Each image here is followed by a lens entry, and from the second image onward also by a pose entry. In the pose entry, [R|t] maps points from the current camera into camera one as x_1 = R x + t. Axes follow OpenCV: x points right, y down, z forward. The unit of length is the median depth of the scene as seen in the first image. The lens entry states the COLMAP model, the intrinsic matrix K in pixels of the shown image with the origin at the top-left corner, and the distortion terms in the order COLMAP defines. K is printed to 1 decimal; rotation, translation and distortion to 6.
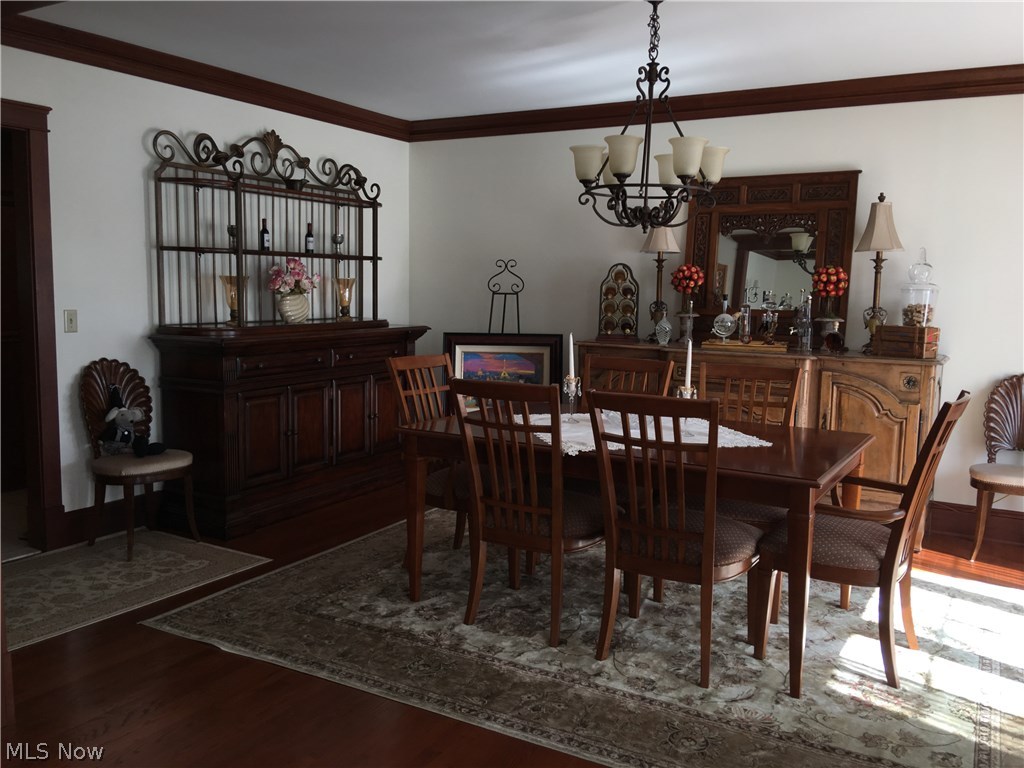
lens RADIAL K [[862.9, 0, 509.9], [0, 862.9, 382.7], [0, 0, 1]] dist [0.057774, -0.047577]
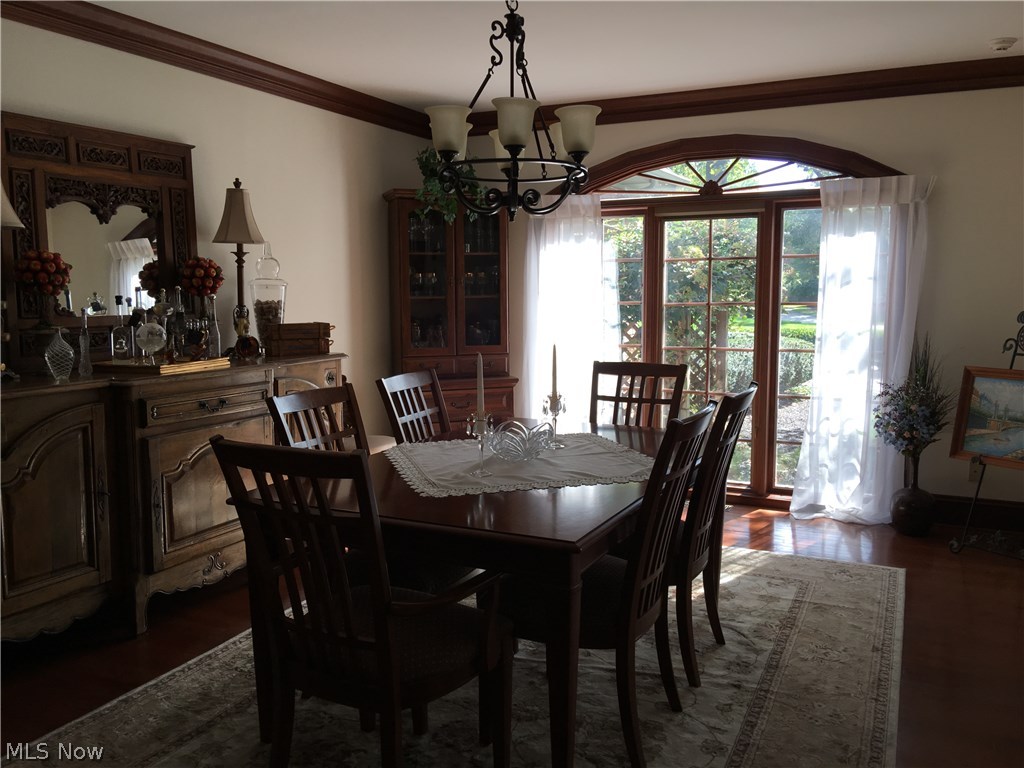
lens RADIAL K [[862.9, 0, 510.7], [0, 862.9, 387.5], [0, 0, 1]] dist [0.057774, -0.047577]
pose [[-0.051595, -0.127140, 0.990542, -0.527324], [0.111083, 0.984977, 0.132212, -0.095550], [-0.992471, 0.116854, -0.036696, 0.805834]]
